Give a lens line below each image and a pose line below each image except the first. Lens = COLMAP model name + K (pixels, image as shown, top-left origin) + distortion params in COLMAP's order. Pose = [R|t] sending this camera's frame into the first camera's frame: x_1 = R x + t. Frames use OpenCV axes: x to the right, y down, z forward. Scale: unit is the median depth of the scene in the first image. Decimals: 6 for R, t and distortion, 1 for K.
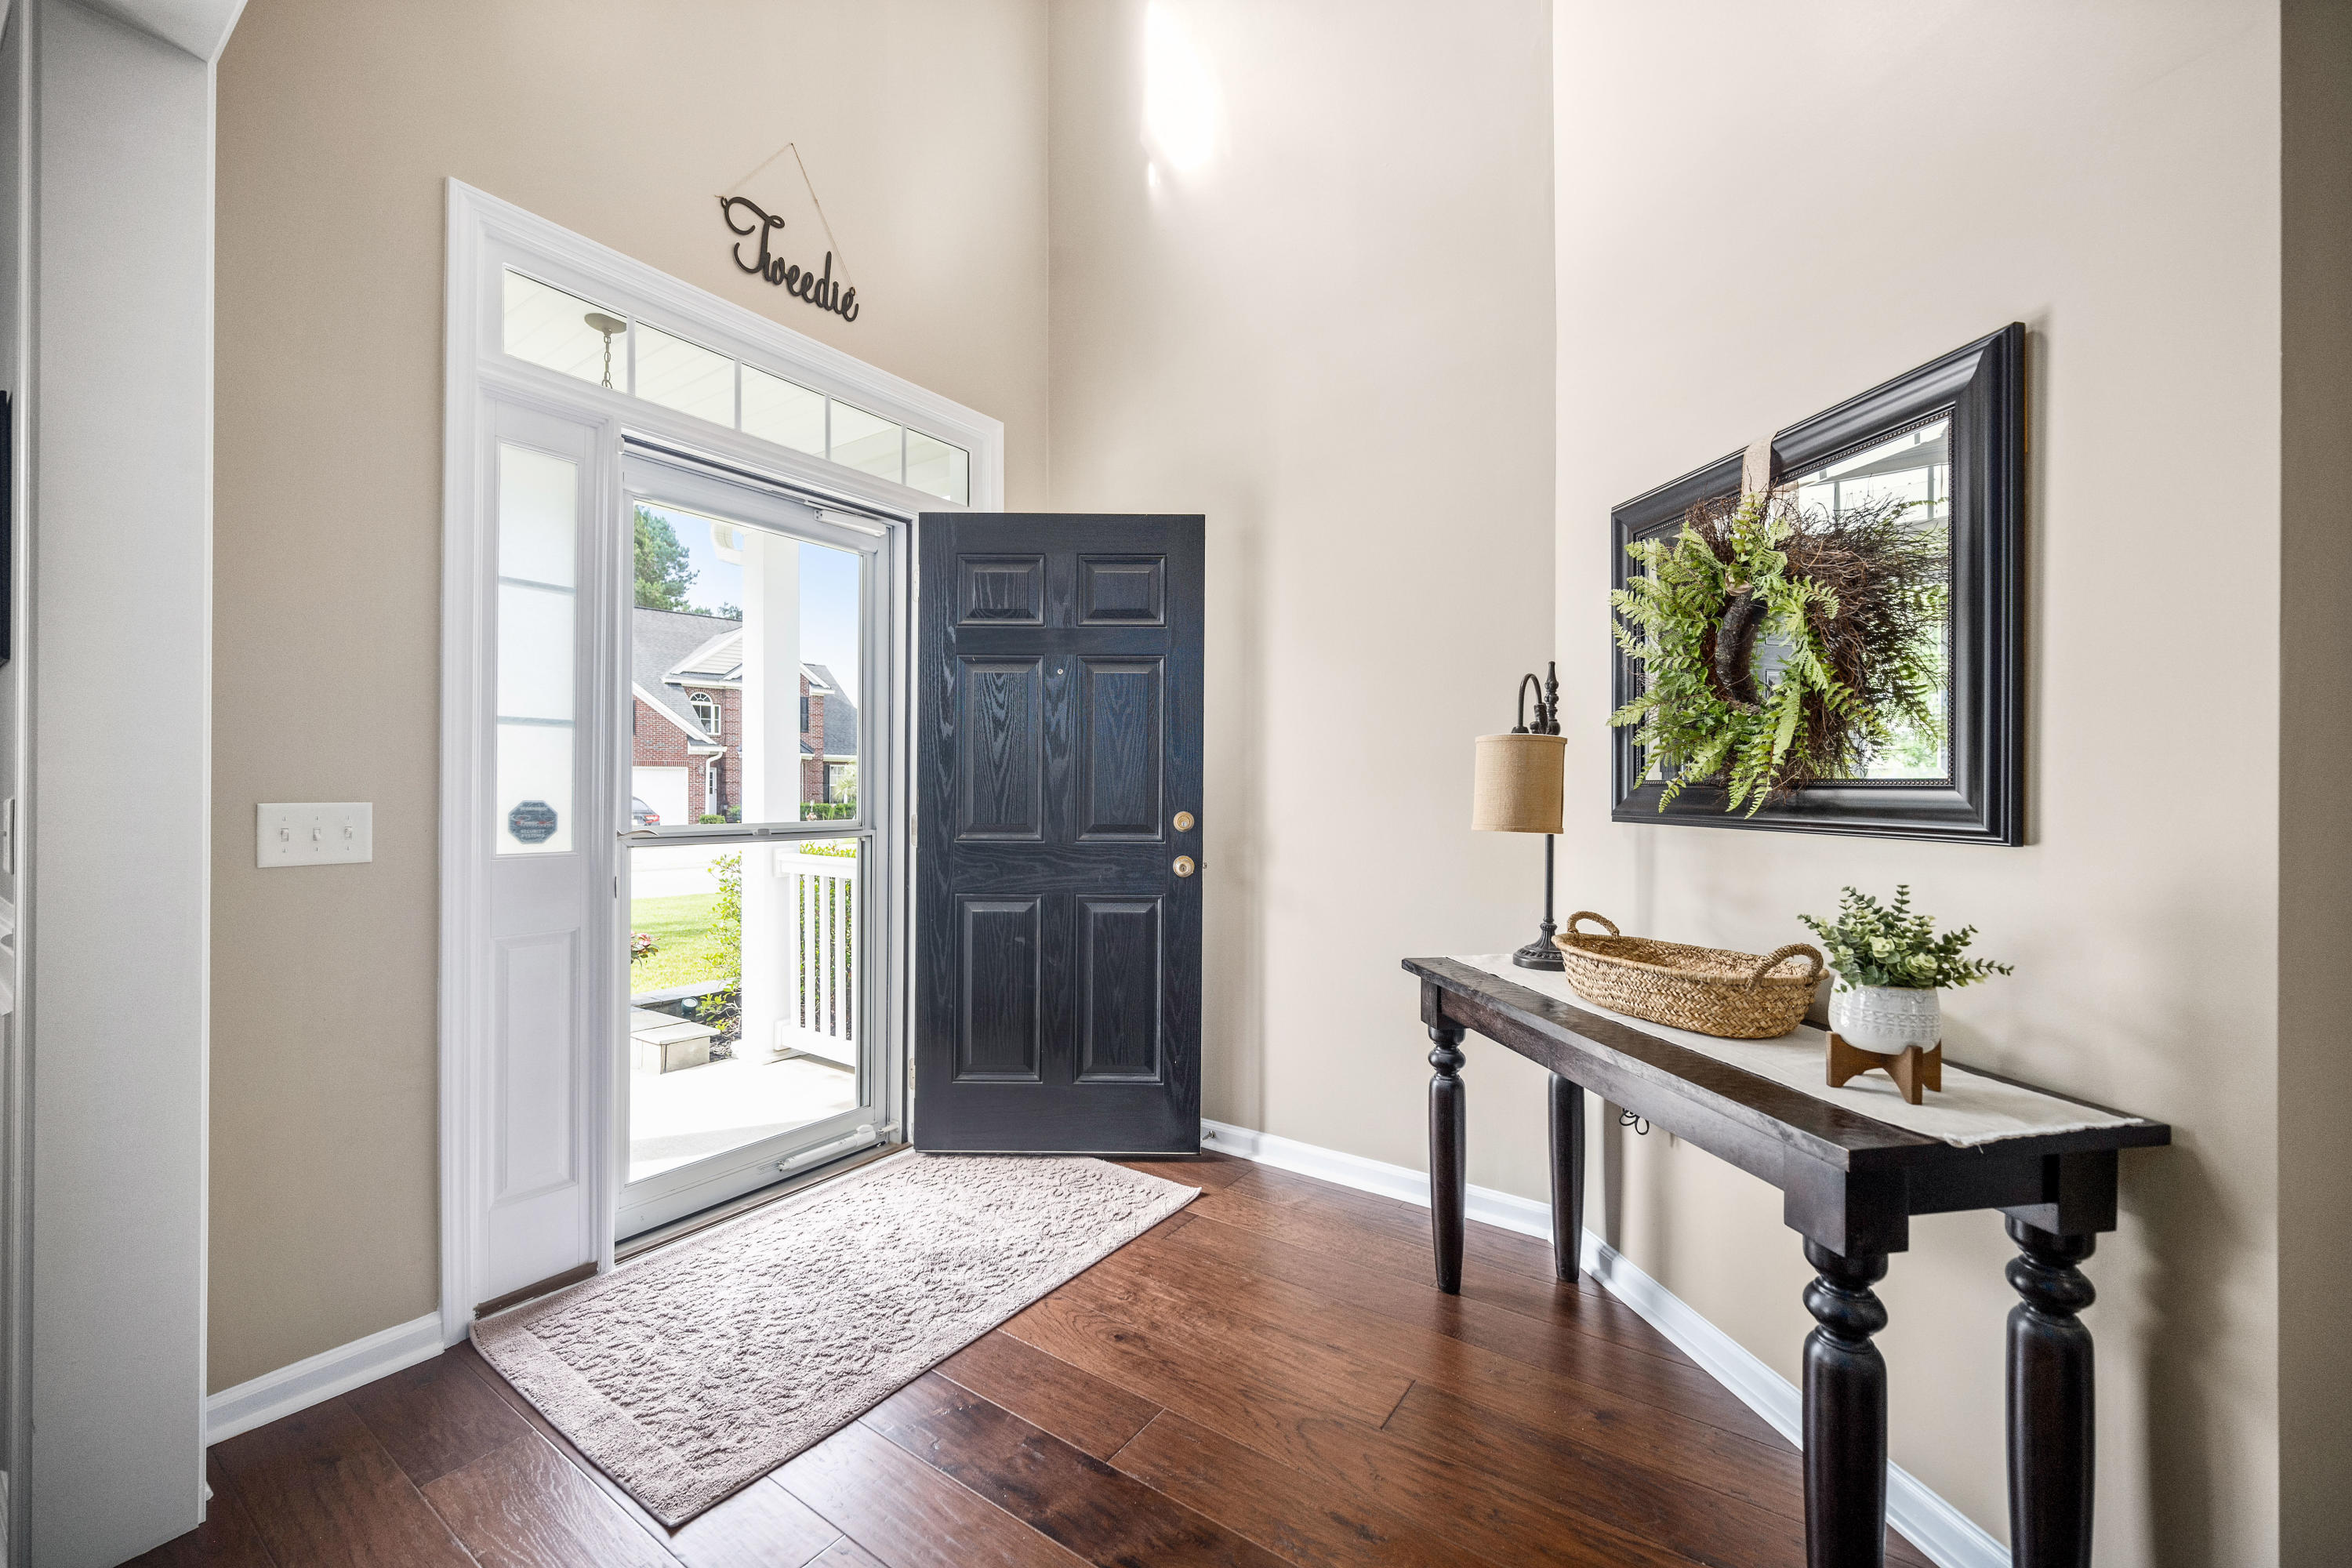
lens RADIAL K [[934.2, 0, 1176.0], [0, 934.2, 784.0], [0, 0, 1]] dist [-0.000086, -0.000208]
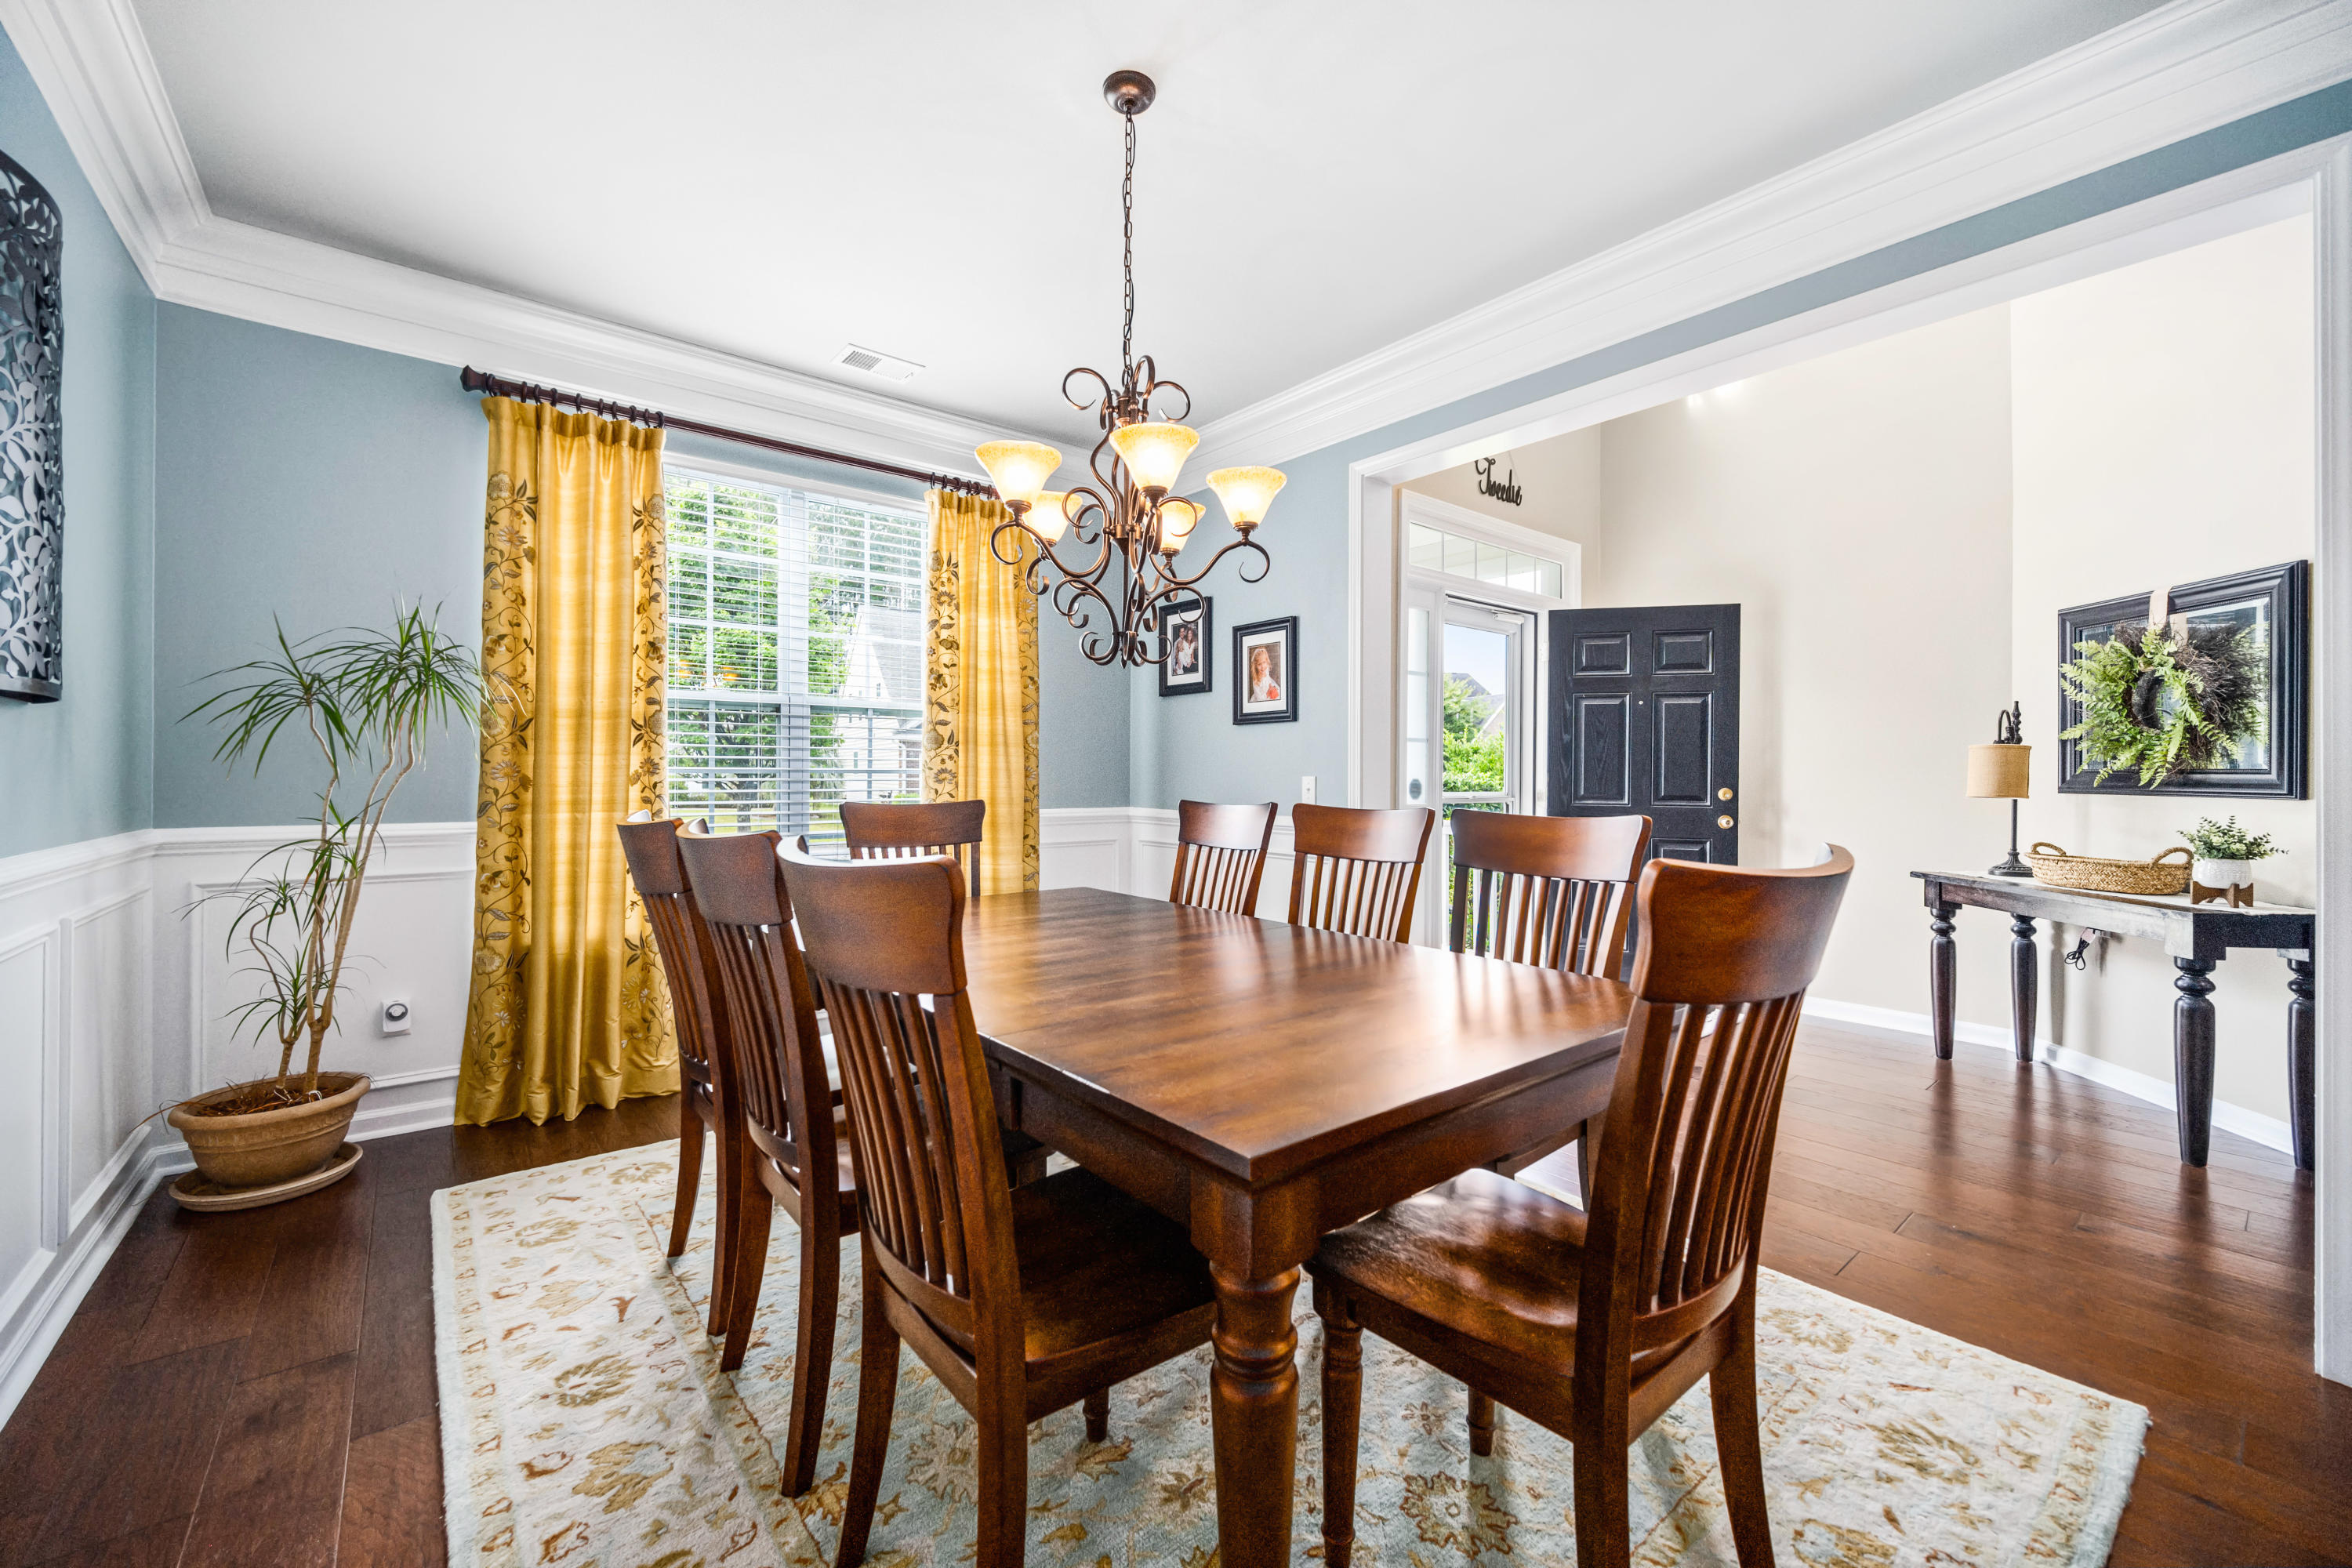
lens RADIAL K [[935.3, 0, 1172.9], [0, 935.3, 769.2], [0, 0, 1]] dist [-0.002350, 0.000128]
pose [[0.960706, 0.001728, -0.277564, -0.619602], [-0.002166, 0.999997, -0.001271, 0.001632], [0.277561, 0.001823, 0.960706, -1.099648]]
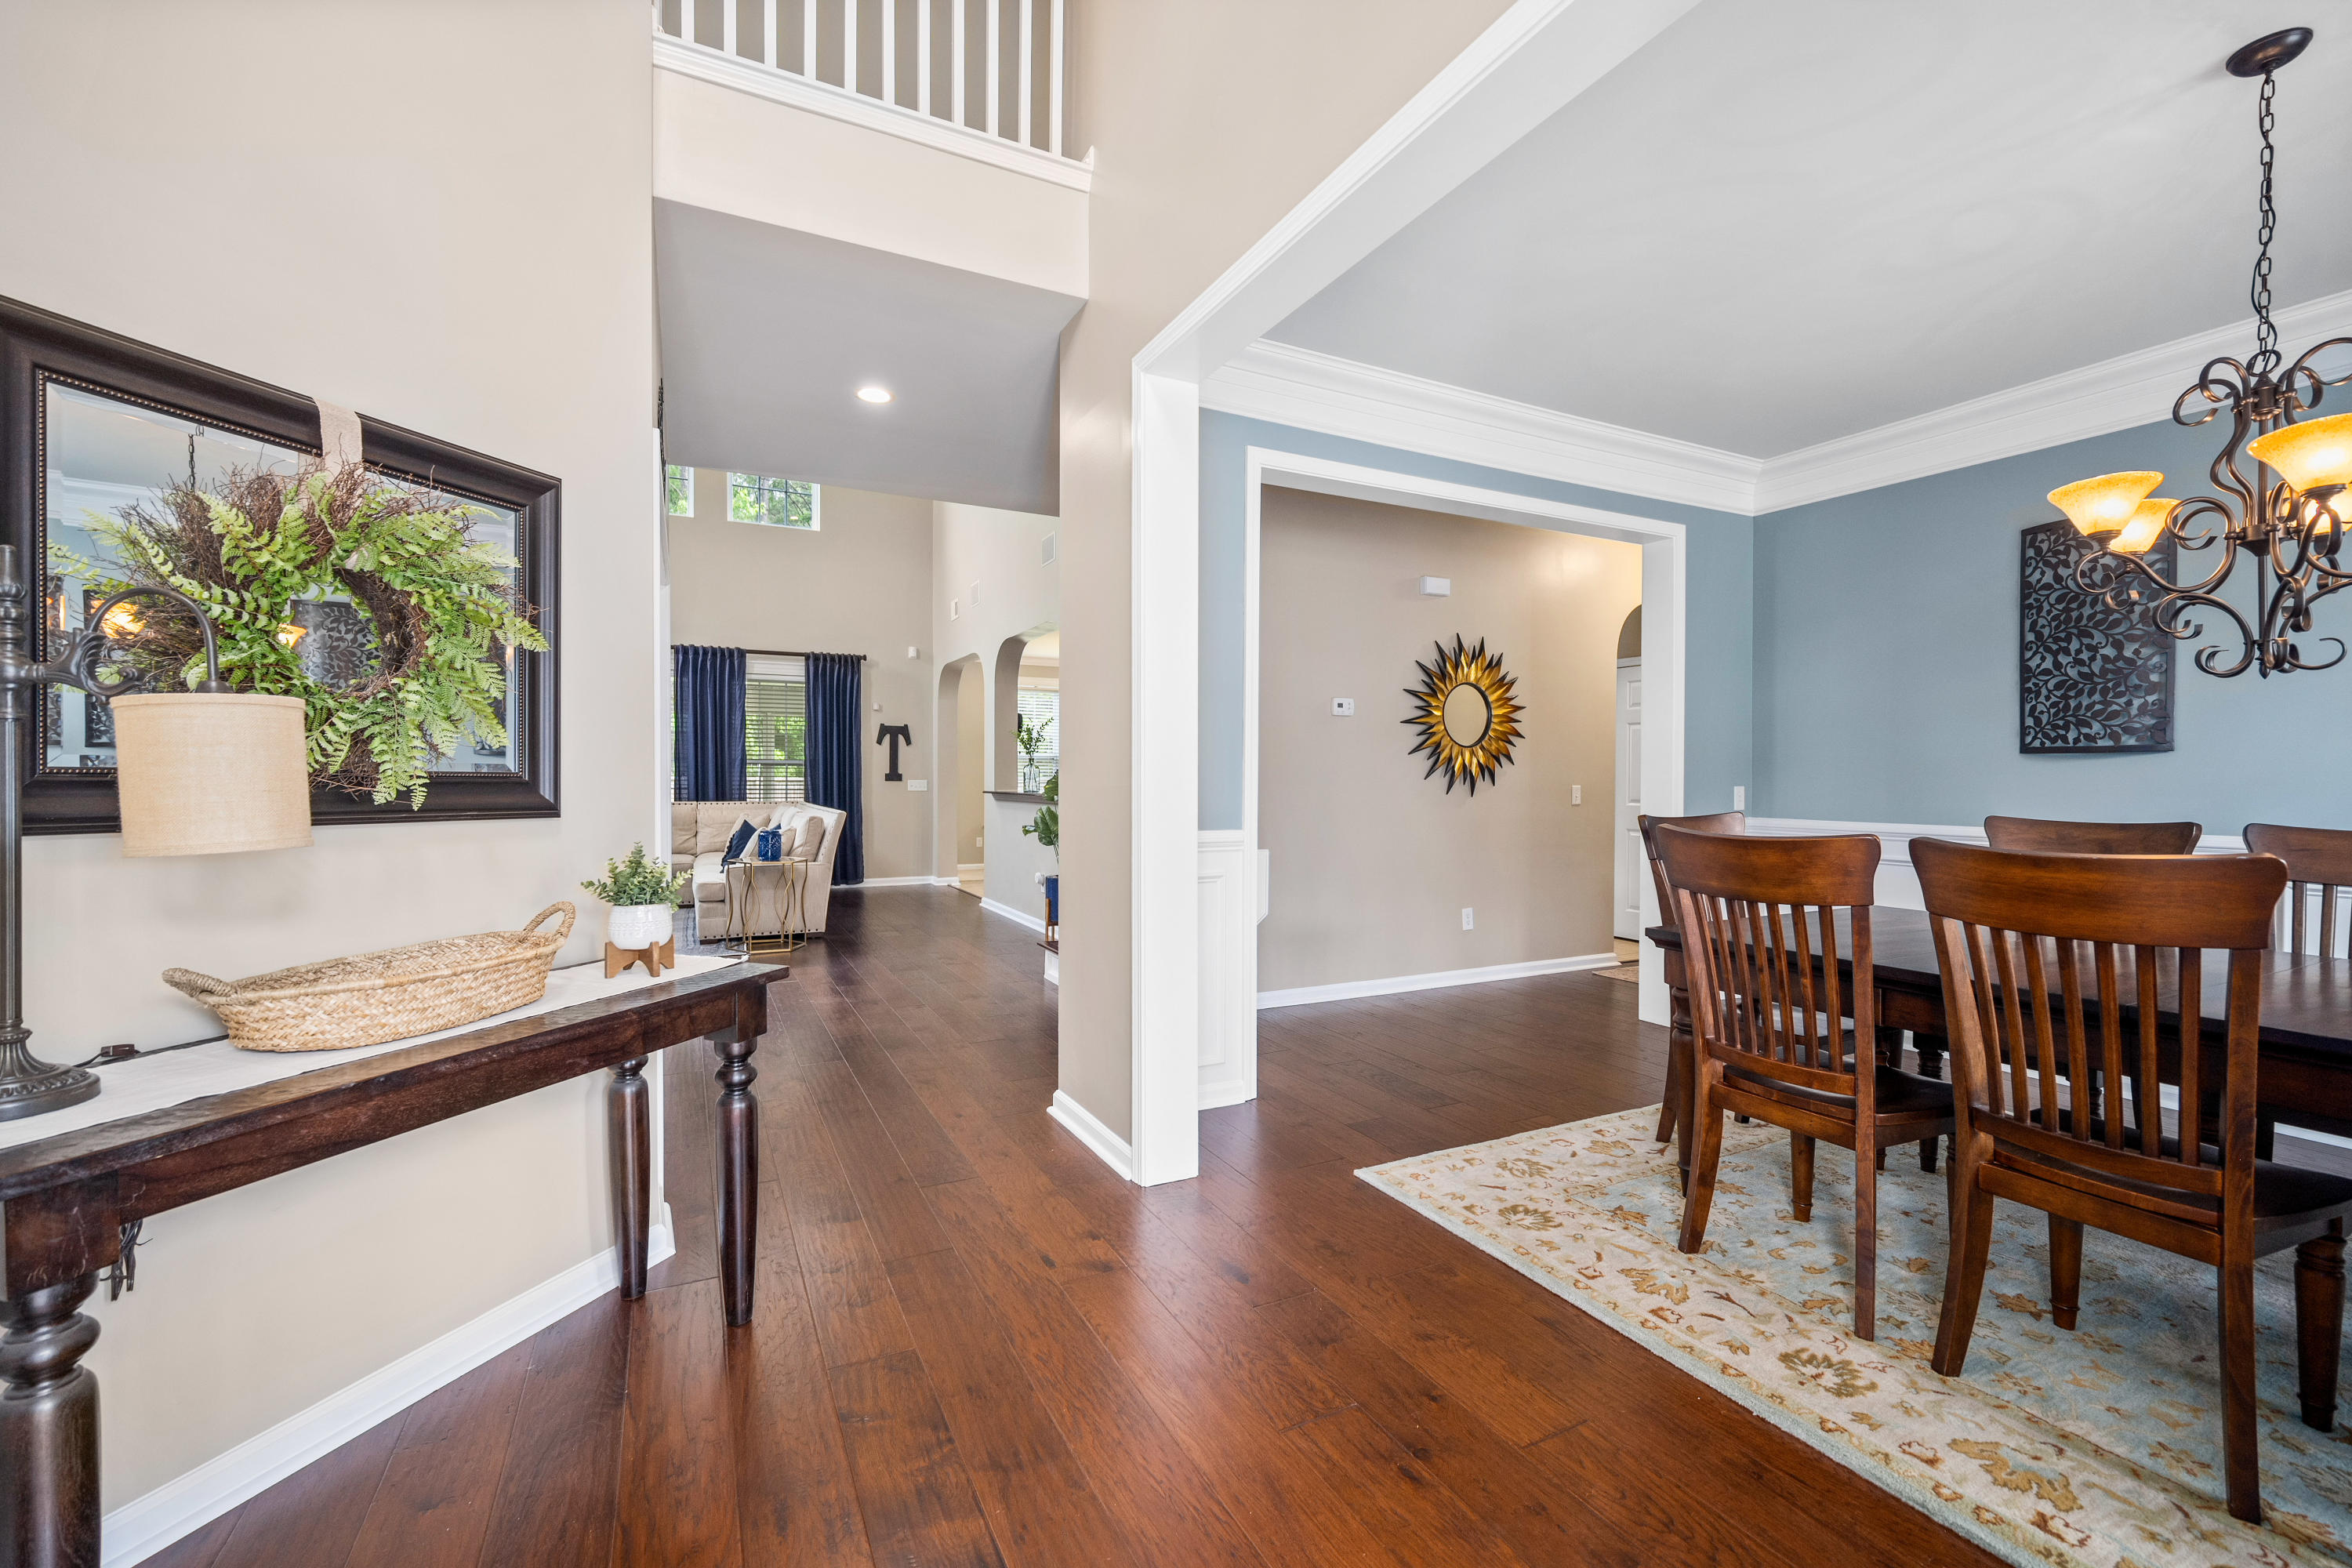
lens RADIAL K [[969.4, 0, 1176.0], [0, 969.4, 784.0], [0, 0, 1]] dist [-0.001055, -0.000197]
pose [[-0.882878, -0.007384, 0.469545, -0.458951], [-0.006877, 0.999972, 0.002794, -0.003381], [-0.469553, -0.000763, -0.882904, 1.173025]]
